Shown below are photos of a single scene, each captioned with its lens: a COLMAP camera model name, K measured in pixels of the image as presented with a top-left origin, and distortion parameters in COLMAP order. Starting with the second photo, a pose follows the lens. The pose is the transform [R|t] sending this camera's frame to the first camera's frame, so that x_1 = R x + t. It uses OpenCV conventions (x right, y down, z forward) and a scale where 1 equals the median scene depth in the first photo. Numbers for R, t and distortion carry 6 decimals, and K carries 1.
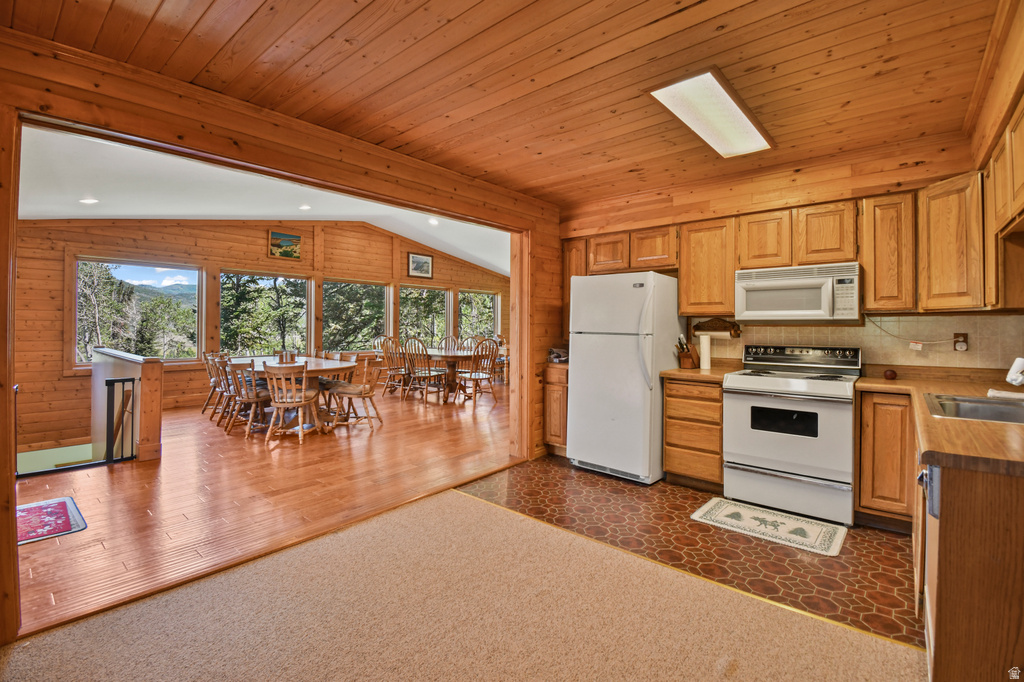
lens RADIAL K [[461.0, 0, 515.4], [0, 461.0, 328.1], [0, 0, 1]] dist [0.001875, -0.018237]
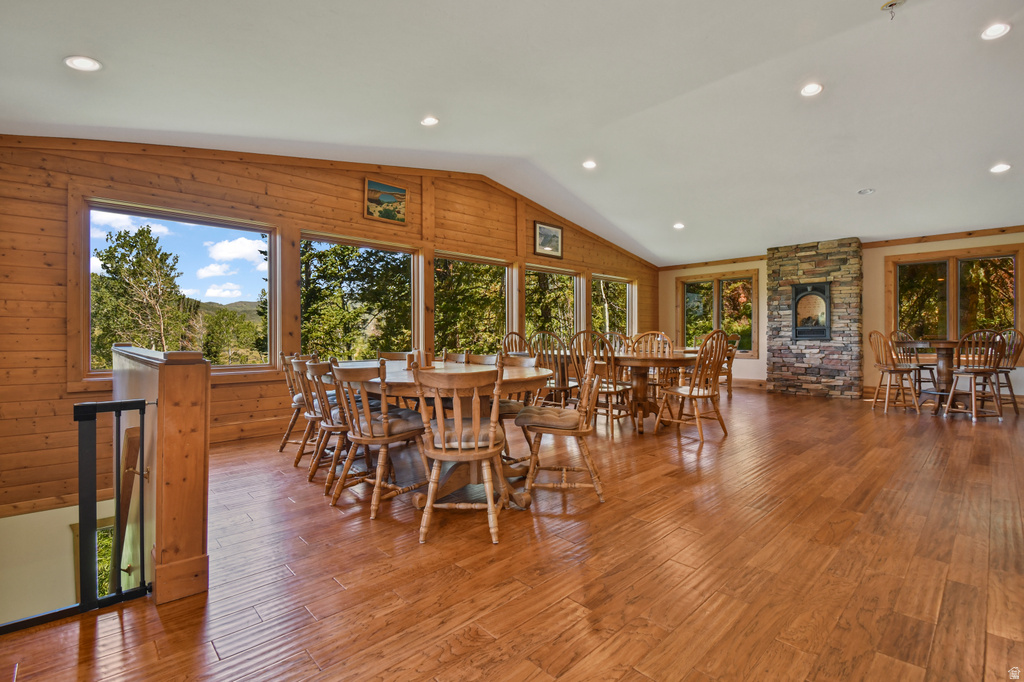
lens RADIAL K [[464.7, 0, 512.0], [0, 464.7, 341.0], [0, 0, 1]] dist [0.001245, -0.017688]
pose [[0.994335, -0.010060, -0.105818, -0.334619], [0.010336, 0.999944, 0.002063, 0.042423], [0.105791, -0.003145, 0.994383, 0.453158]]
